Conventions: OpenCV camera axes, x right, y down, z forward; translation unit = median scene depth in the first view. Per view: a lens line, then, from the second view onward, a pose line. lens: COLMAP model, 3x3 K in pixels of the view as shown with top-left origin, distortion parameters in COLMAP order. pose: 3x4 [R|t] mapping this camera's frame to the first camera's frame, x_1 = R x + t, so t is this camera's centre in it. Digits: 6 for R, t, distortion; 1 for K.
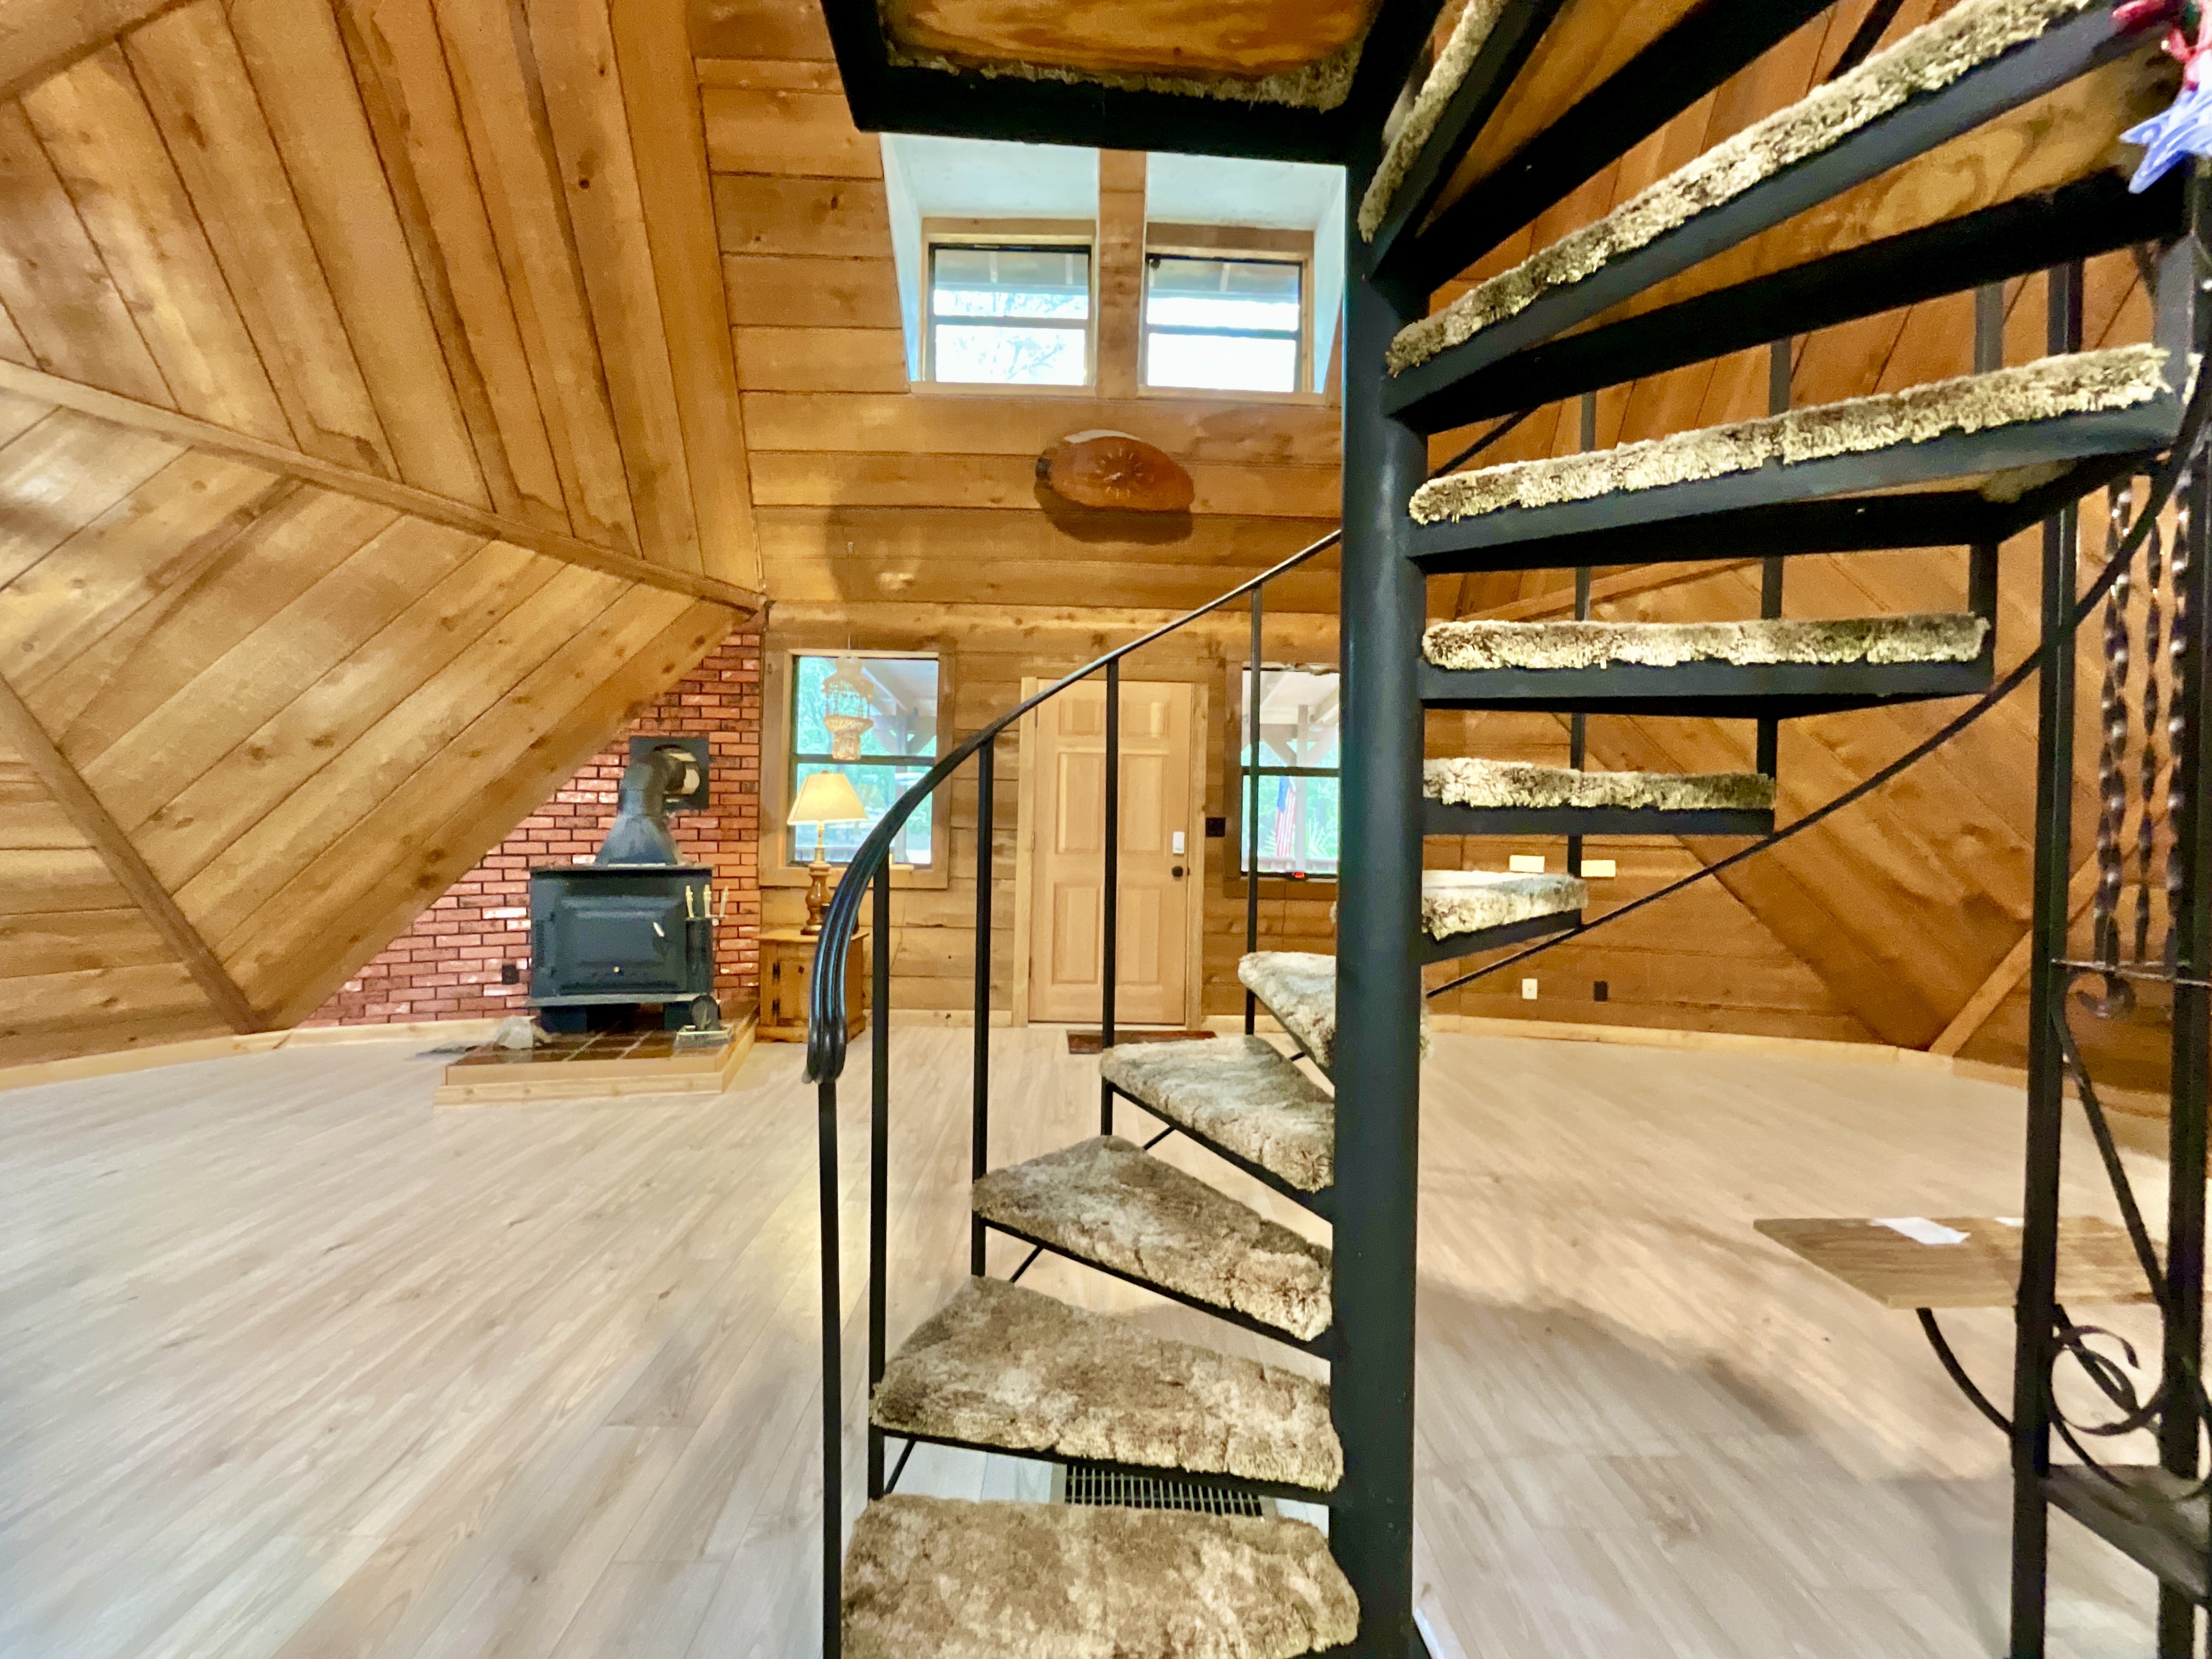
lens RADIAL K [[896.8, 0, 1099.0], [0, 896.8, 825.8], [0, 0, 1]] dist [-0.002901, -0.000054]
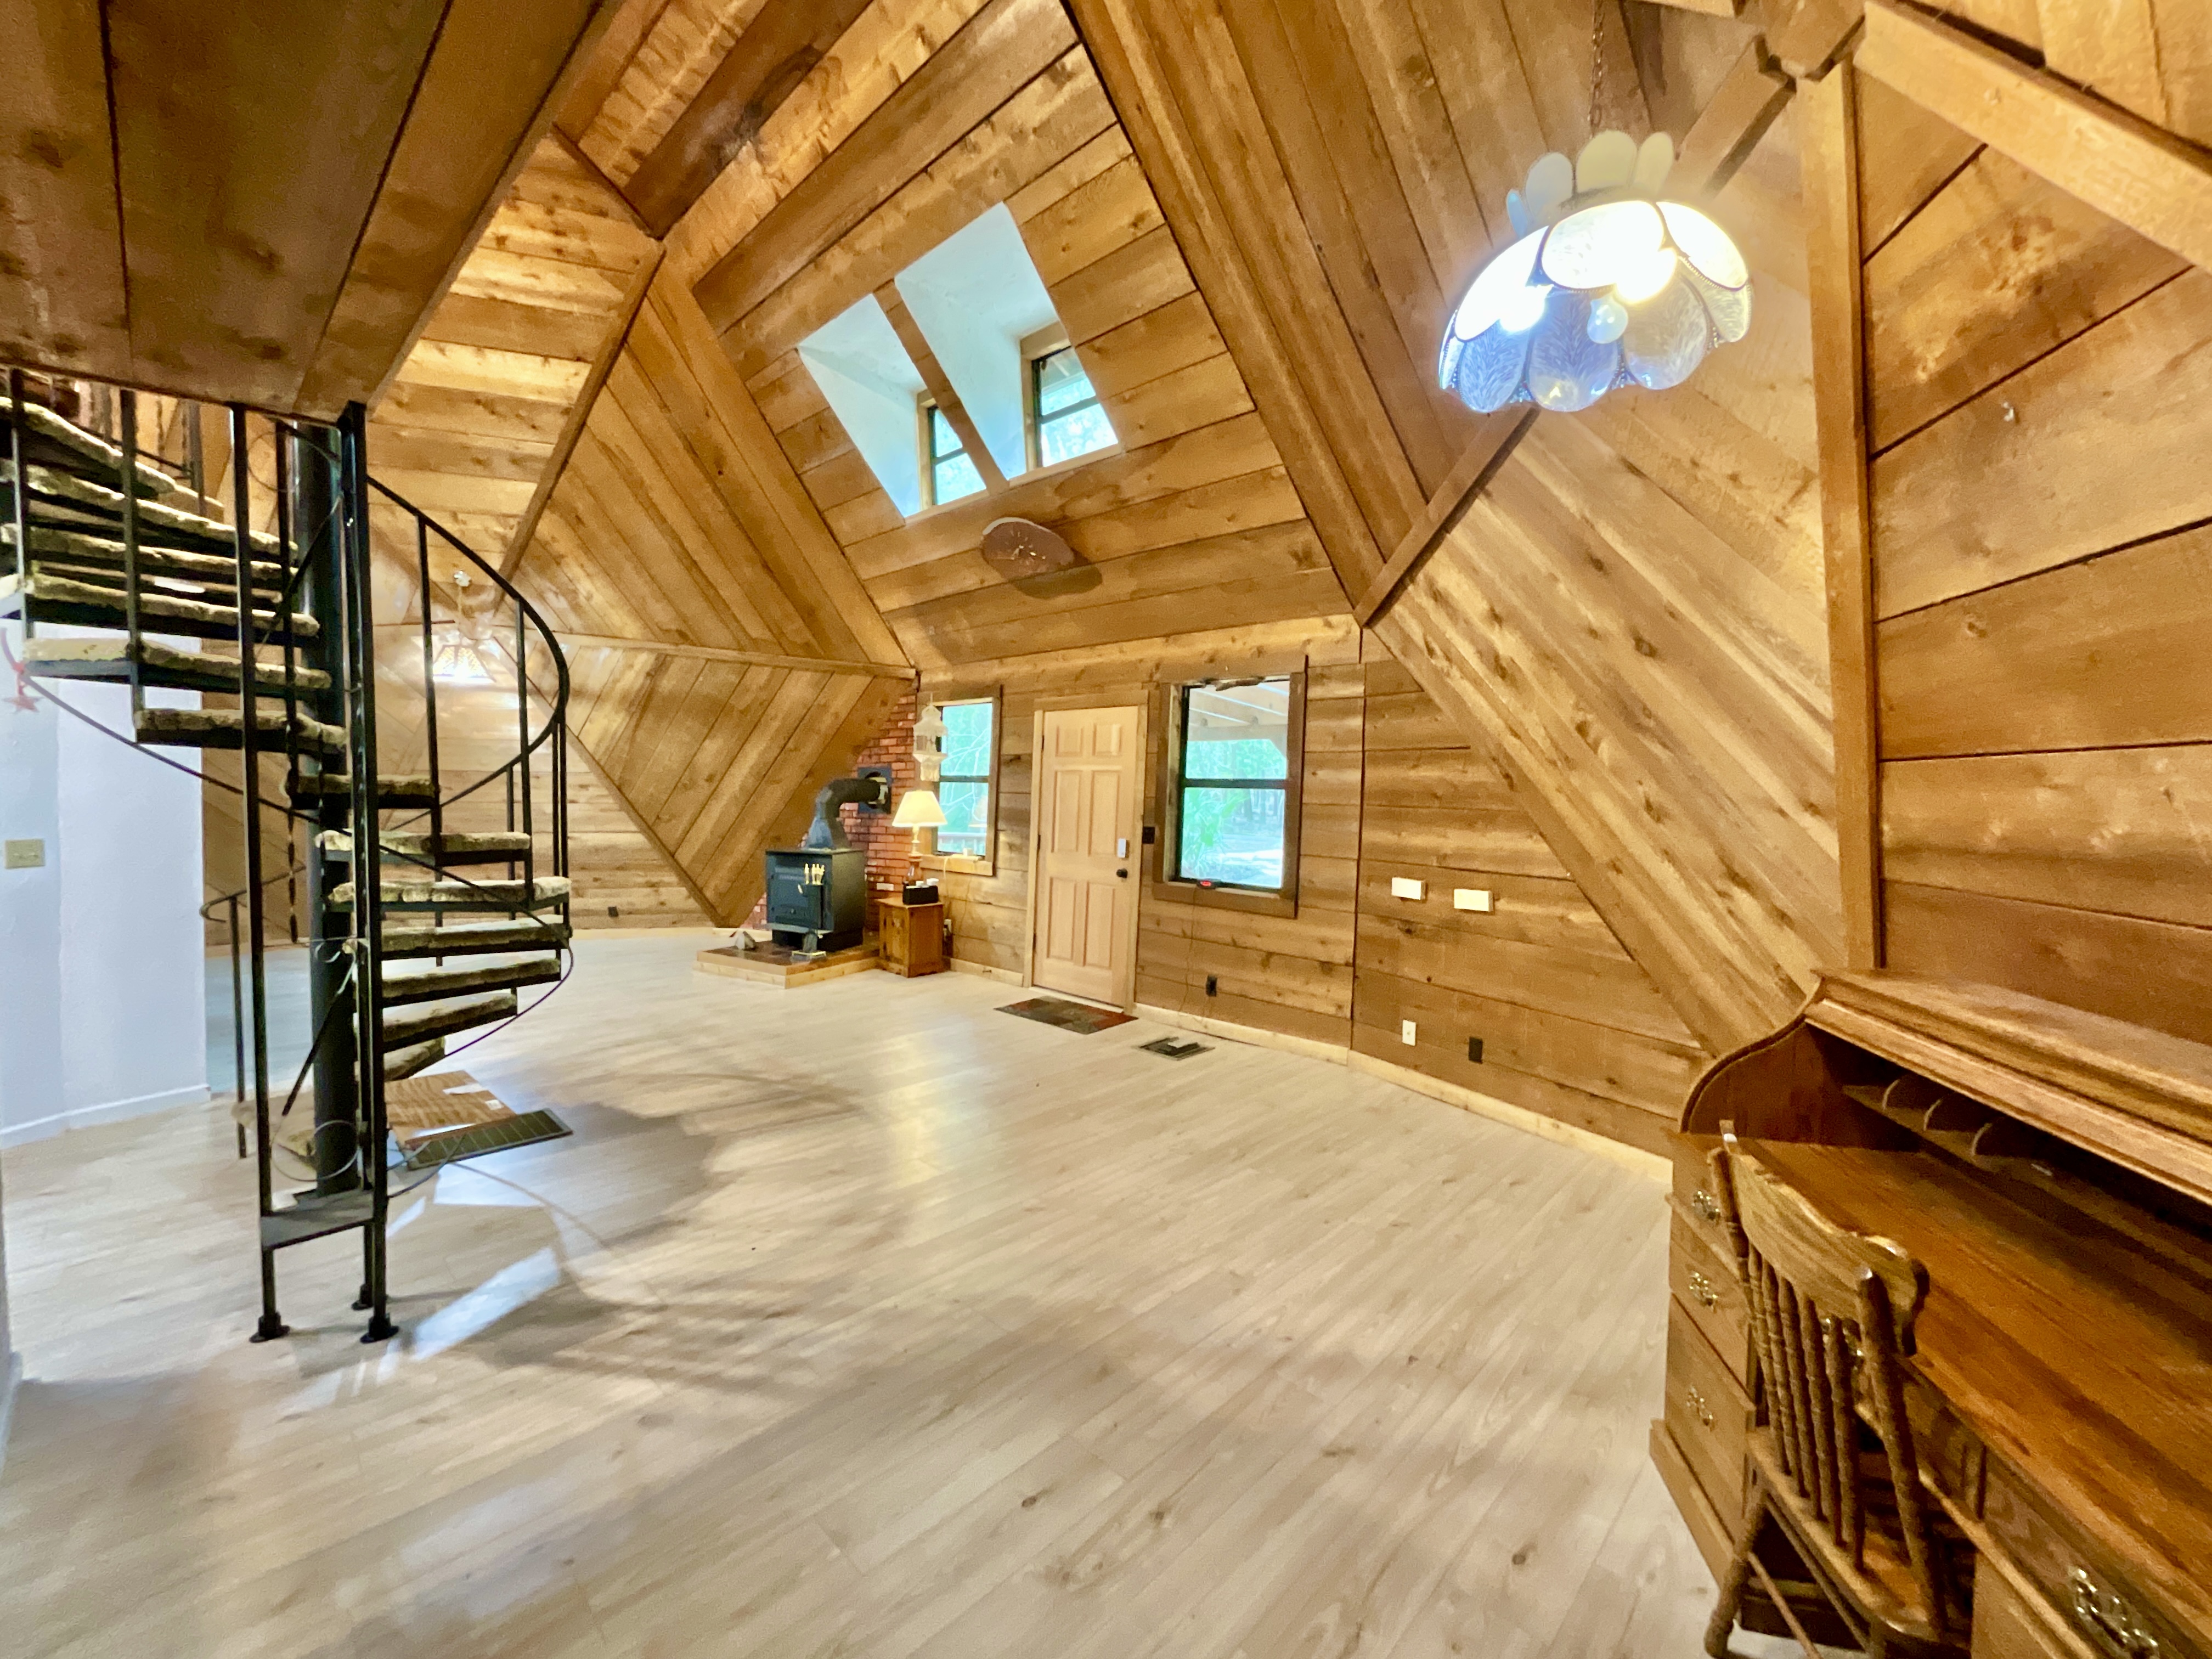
lens RADIAL K [[896.8, 0, 1095.5], [0, 896.8, 837.4], [0, 0, 1]] dist [-0.002901, -0.000054]
pose [[0.702650, 0.030690, -0.710874, 0.908104], [-0.008660, 0.999364, 0.034585, -0.035287], [0.711483, -0.018146, 0.702469, 0.184850]]
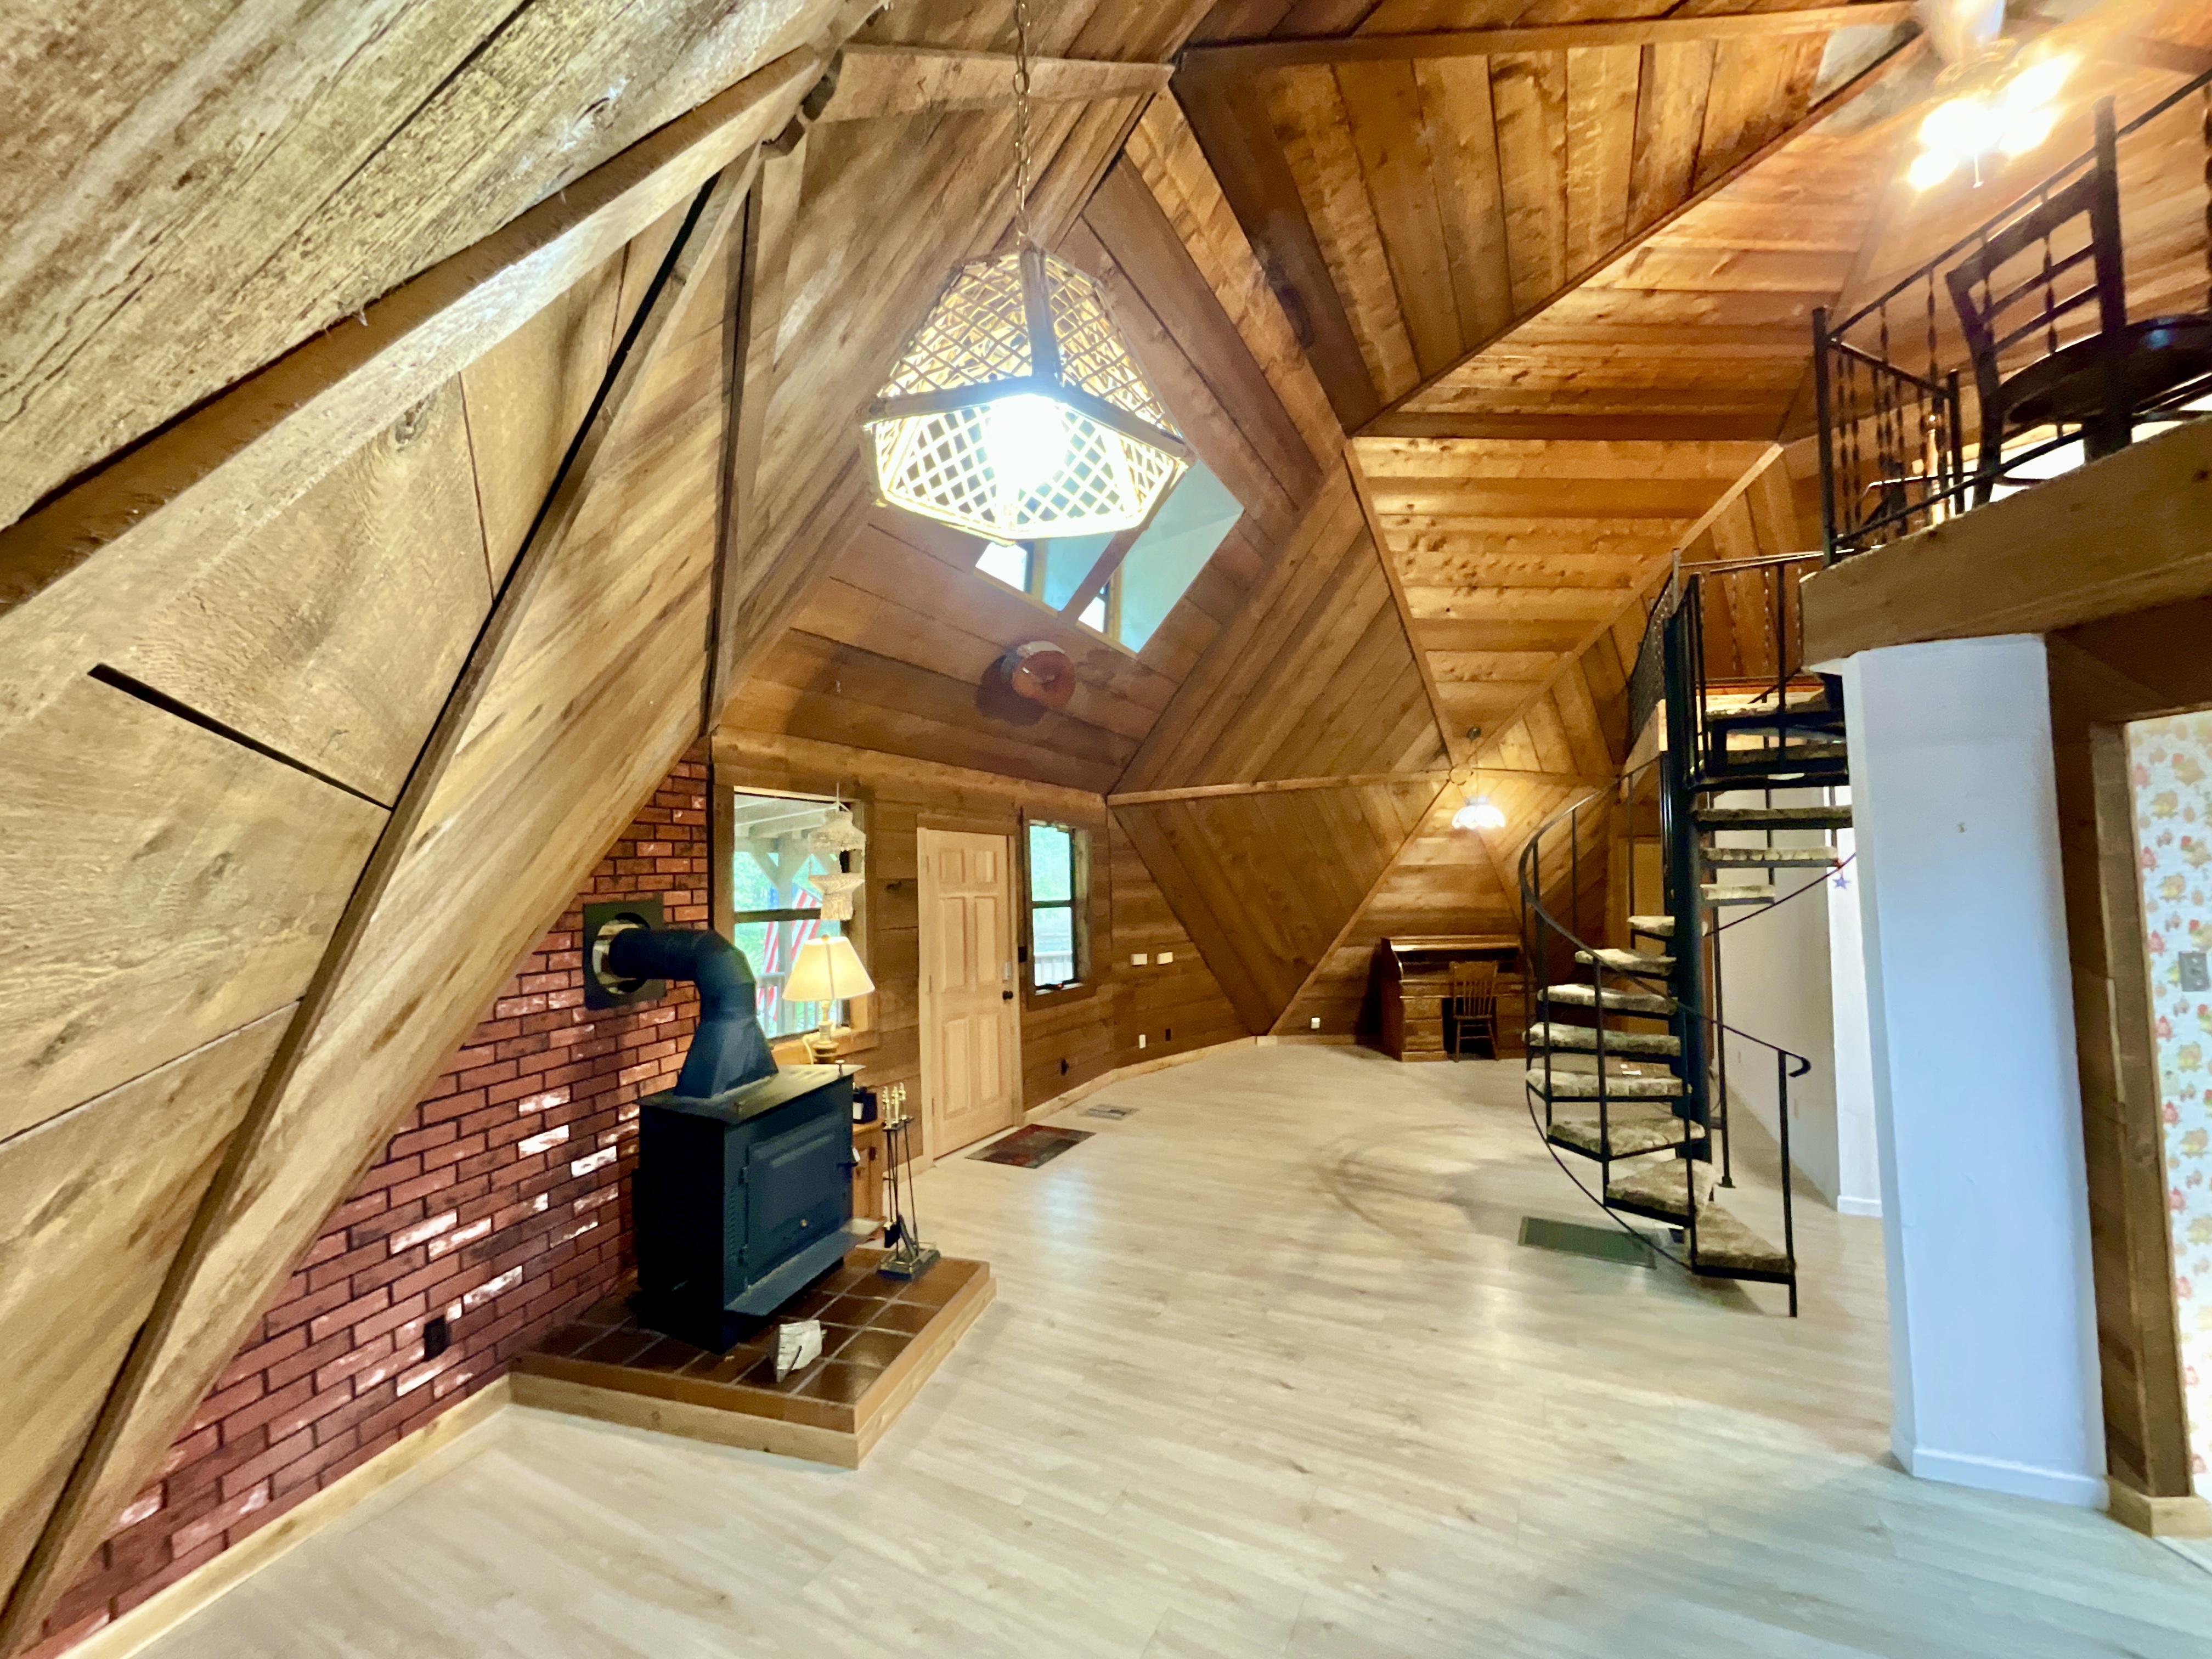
lens RADIAL K [[896.8, 0, 1101.9], [0, 896.8, 832.9], [0, 0, 1]] dist [-0.002901, -0.000054]
pose [[0.469038, 0.023753, 0.882859, -0.944973], [0.028217, 0.998725, -0.041862, -0.115144], [-0.882727, 0.044547, 0.467770, 0.339467]]
